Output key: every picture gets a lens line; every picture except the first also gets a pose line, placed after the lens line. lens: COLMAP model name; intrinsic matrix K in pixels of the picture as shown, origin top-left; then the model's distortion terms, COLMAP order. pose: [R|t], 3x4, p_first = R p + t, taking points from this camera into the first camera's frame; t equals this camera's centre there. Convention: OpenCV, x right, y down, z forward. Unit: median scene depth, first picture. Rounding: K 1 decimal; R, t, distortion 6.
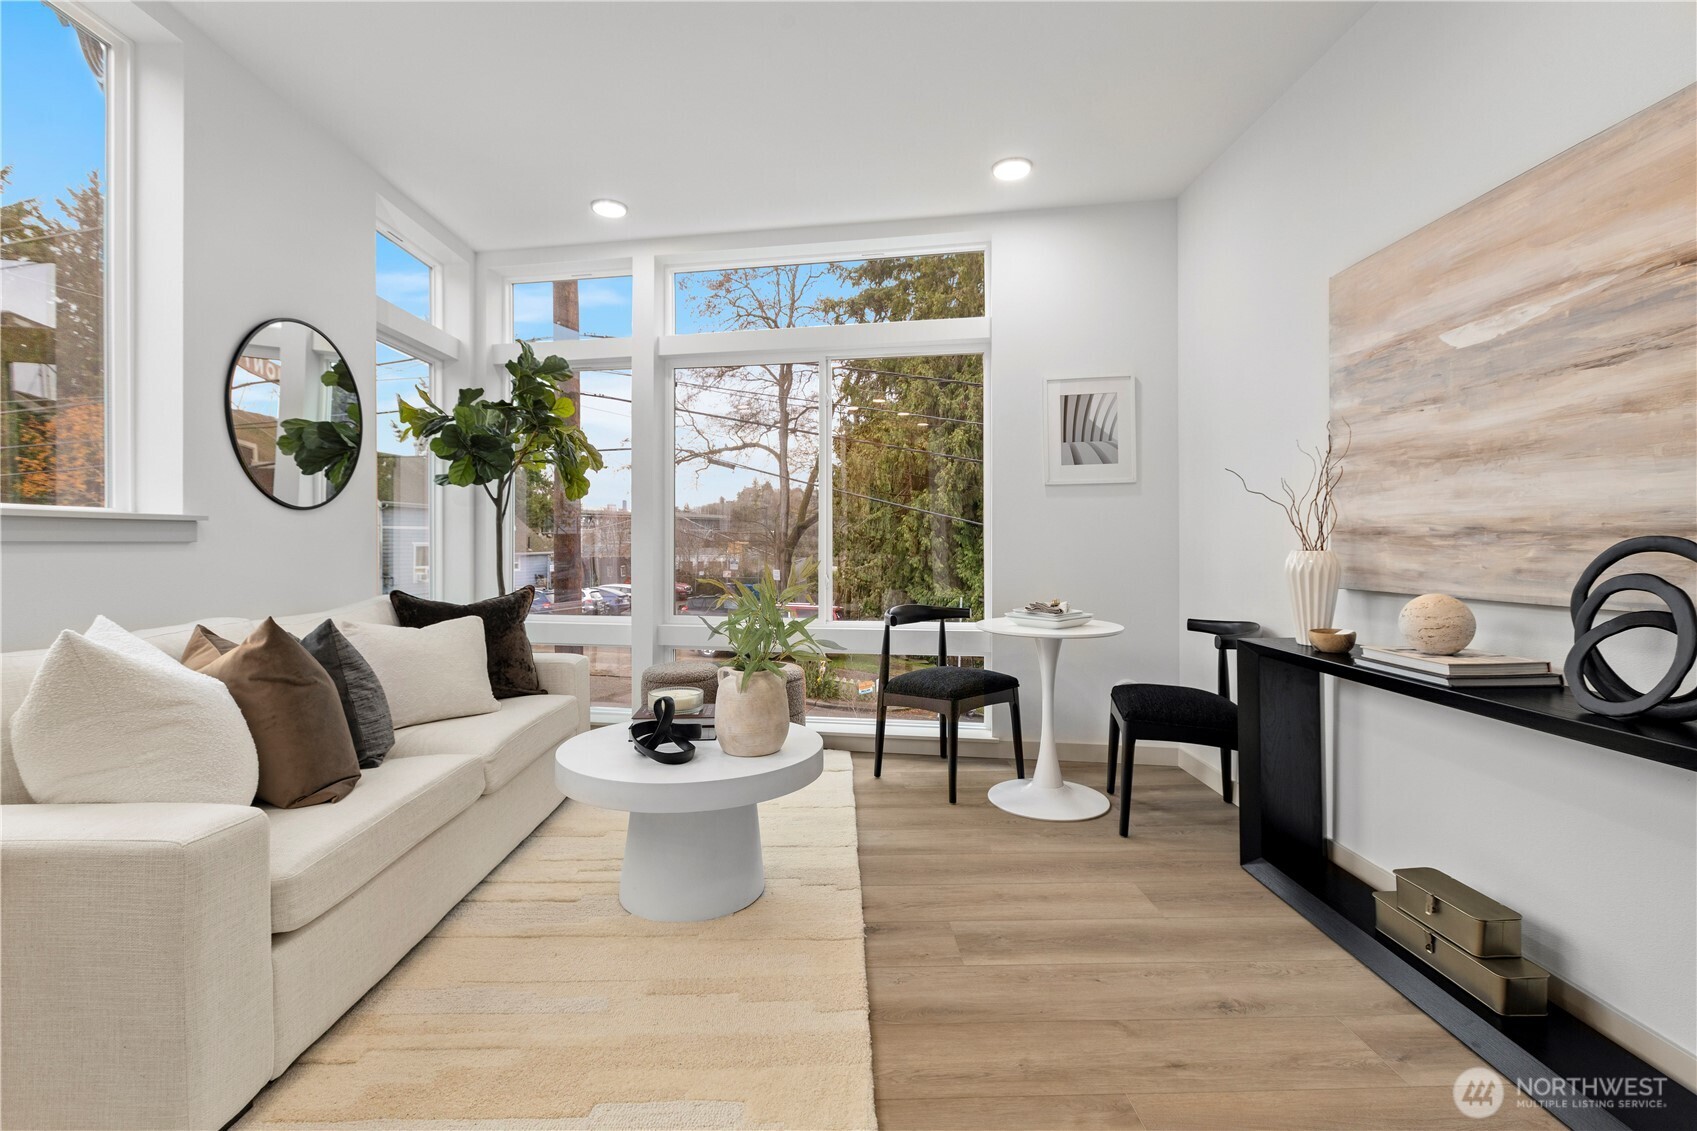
lens RADIAL K [[775.1, 0, 857.6], [0, 775.1, 544.7], [0, 0, 1]] dist [0.001121, -0.001109]
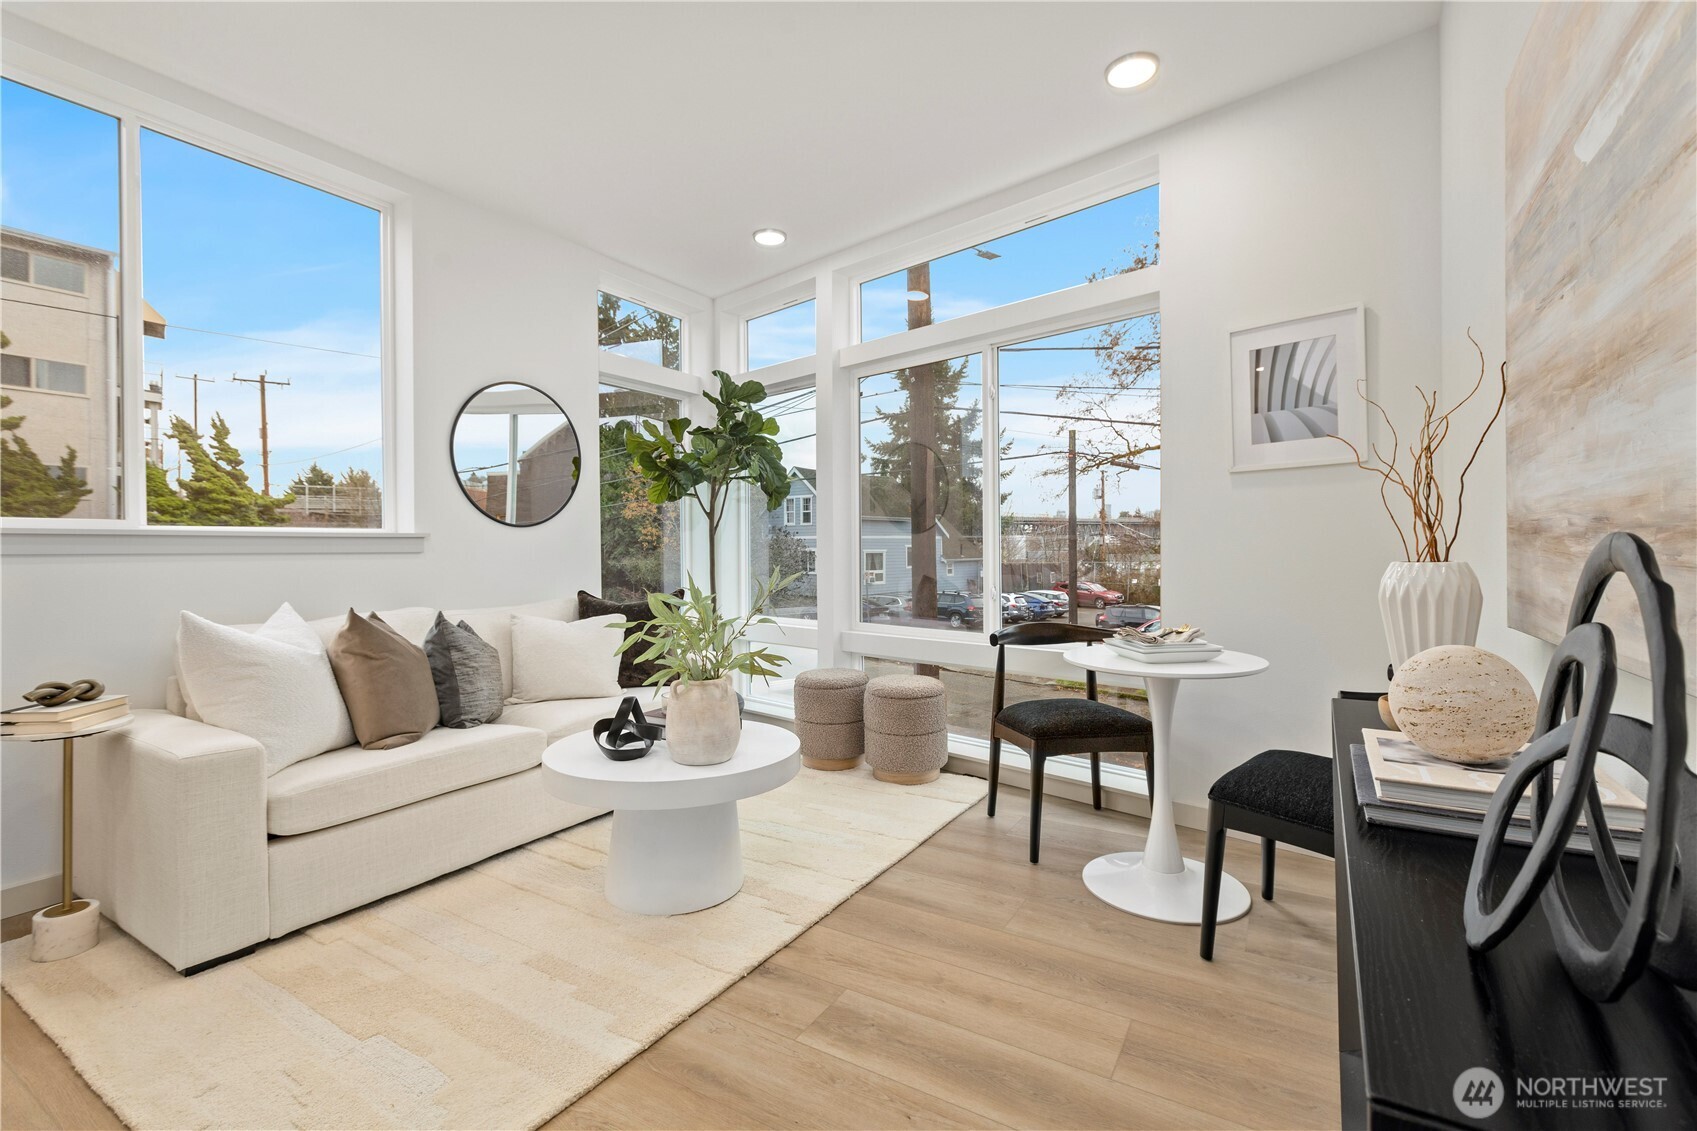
lens RADIAL K [[775.1, 0, 844.8], [0, 775.1, 558.6], [0, 0, 1]] dist [0.001121, -0.001109]
pose [[0.831490, 0.002187, -0.555535, 0.562723], [0.003080, 0.999959, 0.008547, -0.001897], [0.555531, -0.008817, 0.831449, 0.267090]]
